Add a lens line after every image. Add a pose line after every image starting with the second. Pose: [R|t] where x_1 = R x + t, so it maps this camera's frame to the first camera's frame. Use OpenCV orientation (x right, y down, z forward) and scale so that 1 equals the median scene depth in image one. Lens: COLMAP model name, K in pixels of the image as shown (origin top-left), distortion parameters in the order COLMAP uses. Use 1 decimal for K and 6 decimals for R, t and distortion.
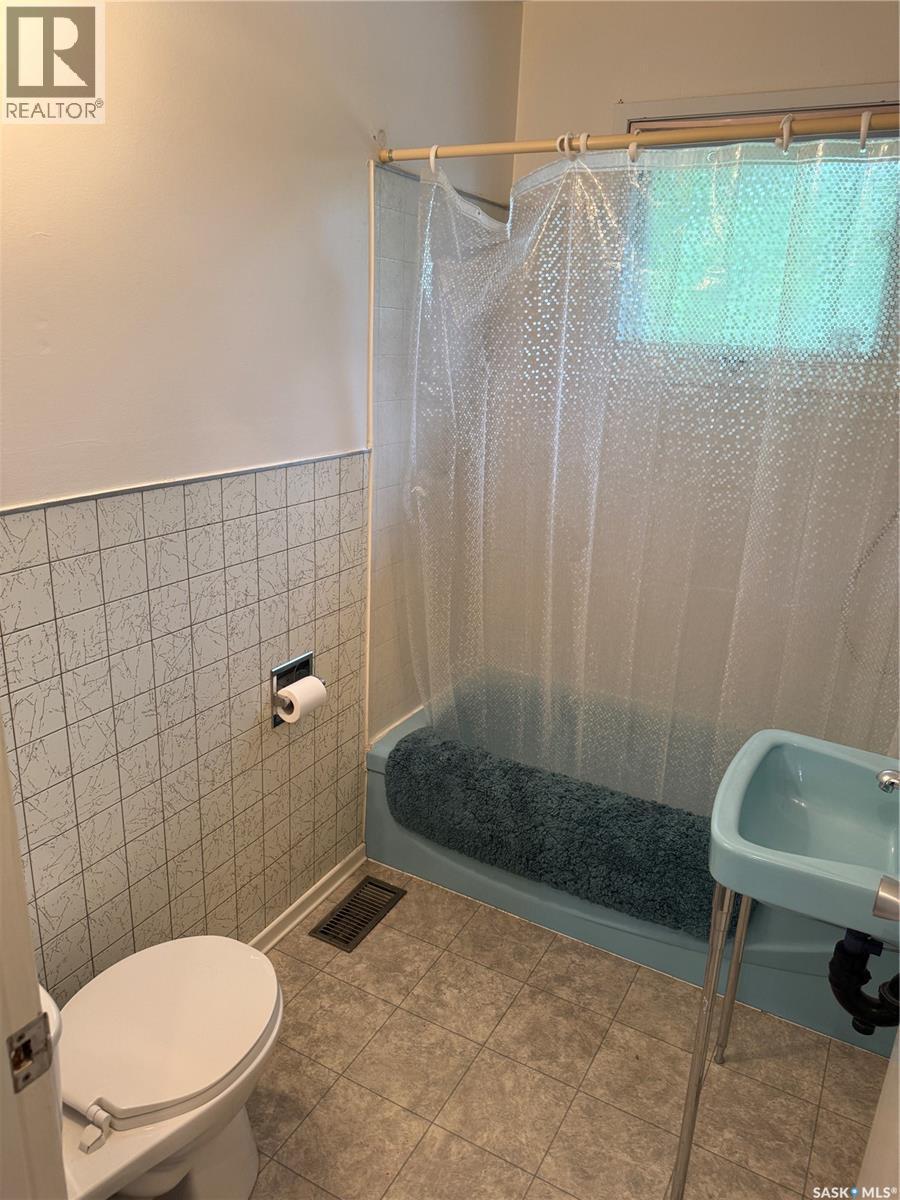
lens RADIAL K [[847.7, 0, 454.2], [0, 847.7, 600.9], [0, 0, 1]] dist [-0.006750, -0.015251]
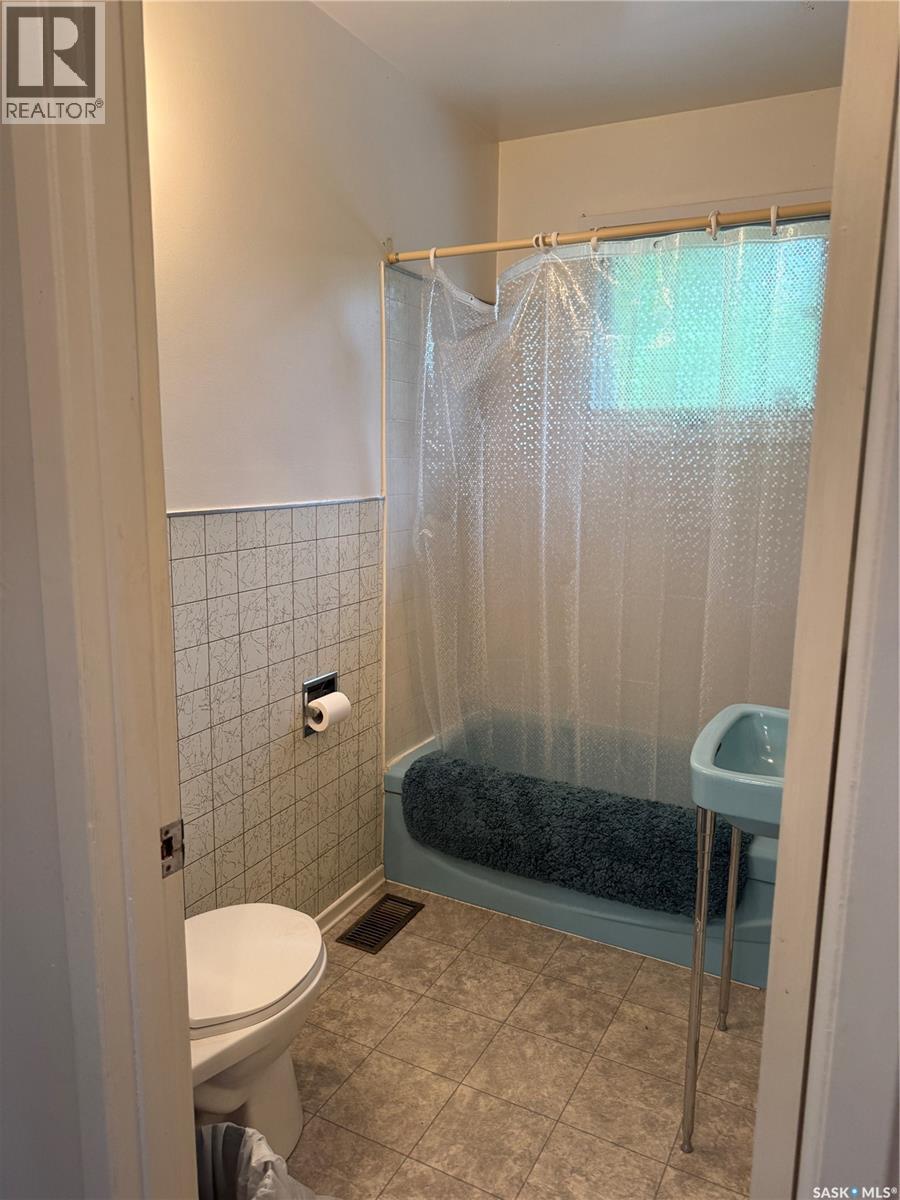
lens RADIAL K [[847.7, 0, 448.1], [0, 847.7, 591.3], [0, 0, 1]] dist [-0.006750, -0.015251]
pose [[0.999468, -0.032121, 0.005624, -0.025839], [0.032596, 0.989036, -0.144033, 0.138113], [-0.000935, 0.144140, 0.989557, -0.152616]]
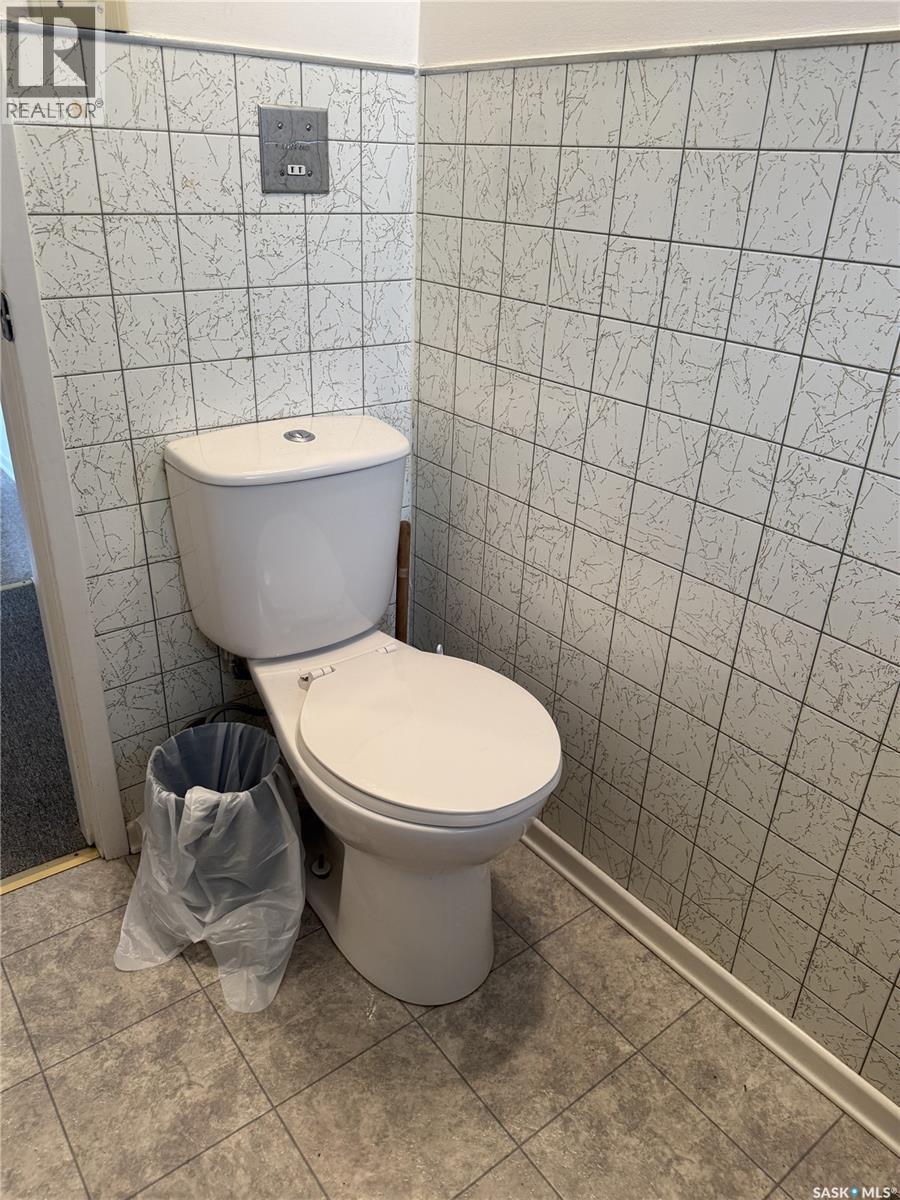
lens RADIAL K [[847.7, 0, 449.5], [0, 847.7, 599.1], [0, 0, 1]] dist [-0.006750, -0.015251]
pose [[-0.394928, 0.361236, -0.844713, 0.241379], [-0.333982, 0.800095, 0.498301, -0.023104], [0.855855, 0.478912, -0.195334, 0.874305]]
